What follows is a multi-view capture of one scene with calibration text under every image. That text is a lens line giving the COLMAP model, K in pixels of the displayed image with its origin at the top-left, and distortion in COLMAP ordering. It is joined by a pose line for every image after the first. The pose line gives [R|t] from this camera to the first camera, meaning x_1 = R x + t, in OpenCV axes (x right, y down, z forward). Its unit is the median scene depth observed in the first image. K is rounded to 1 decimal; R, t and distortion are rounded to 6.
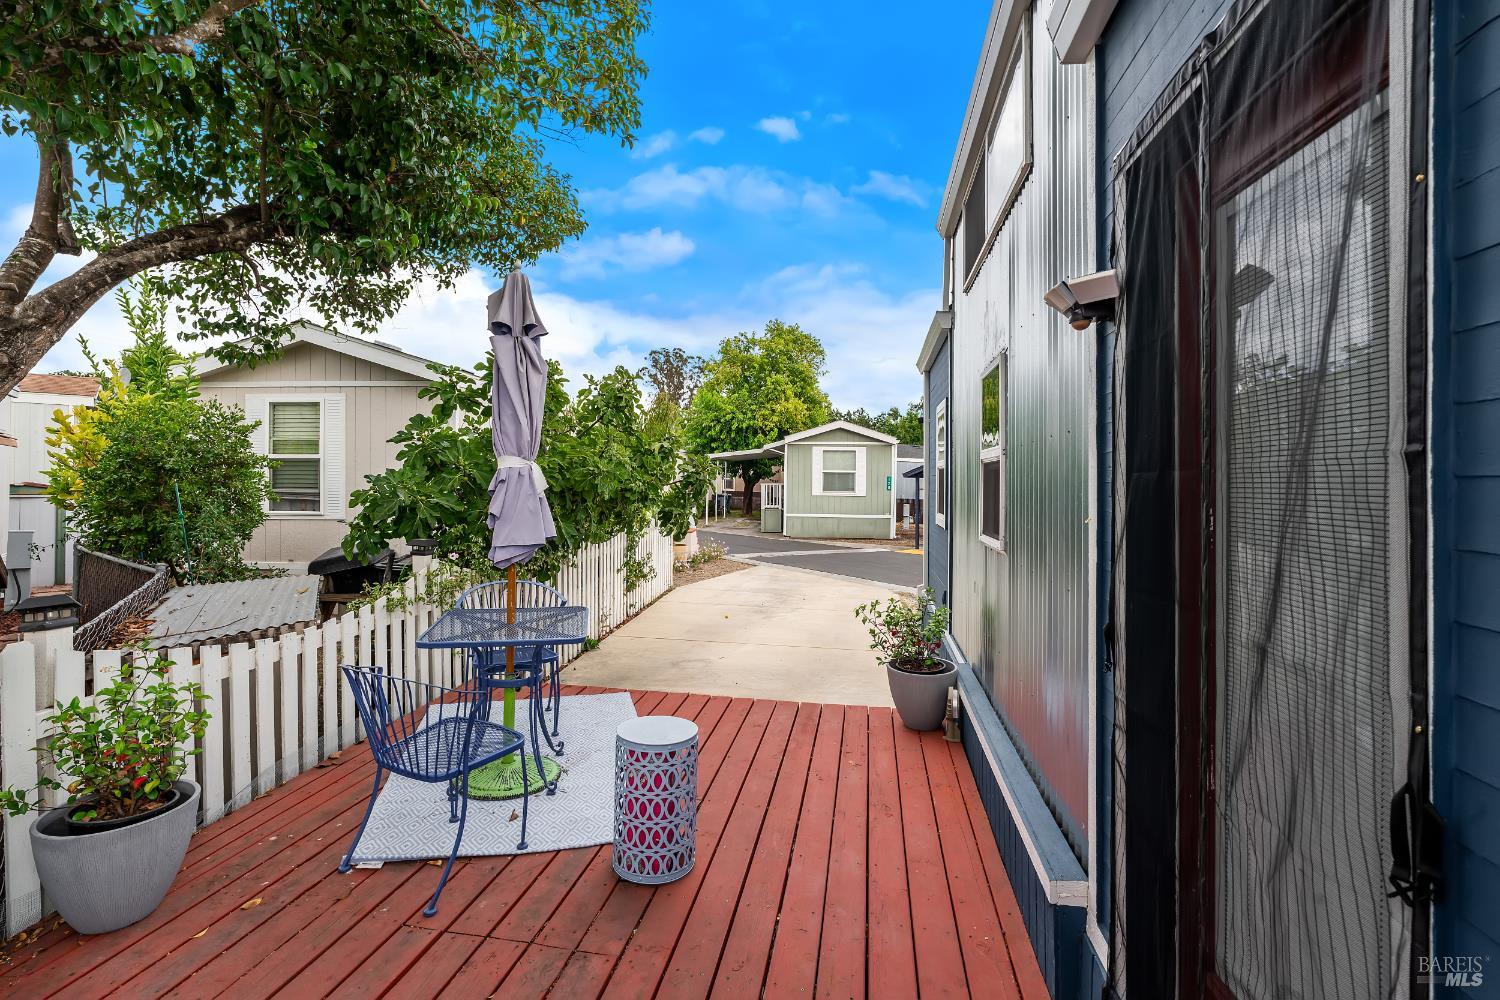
lens RADIAL K [[702.8, 0, 763.5], [0, 702.8, 477.3], [0, 0, 1]] dist [-0.002260, 0.000121]
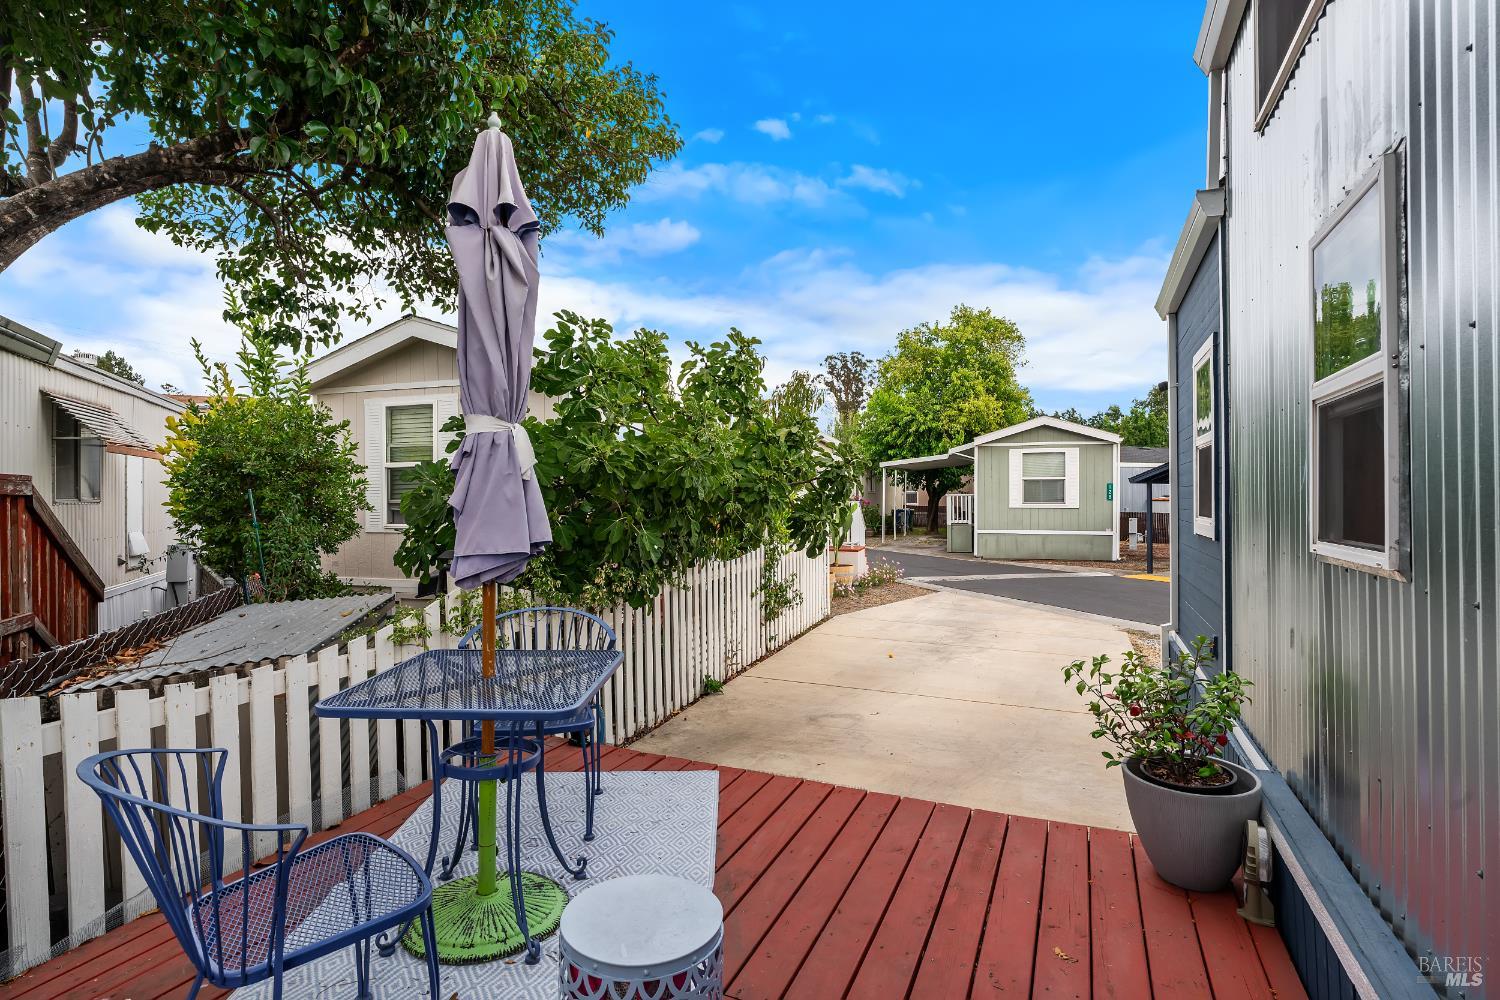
lens RADIAL K [[764.0, 0, 750.0], [0, 764.0, 500.0], [0, 0, 1]] dist [-0.019497, 0.018023]
pose [[0.965622, -0.013469, -0.259600, 0.024417], [0.015647, 0.999858, 0.006324, 0.020450], [0.259478, -0.010168, 0.965696, 0.174948]]
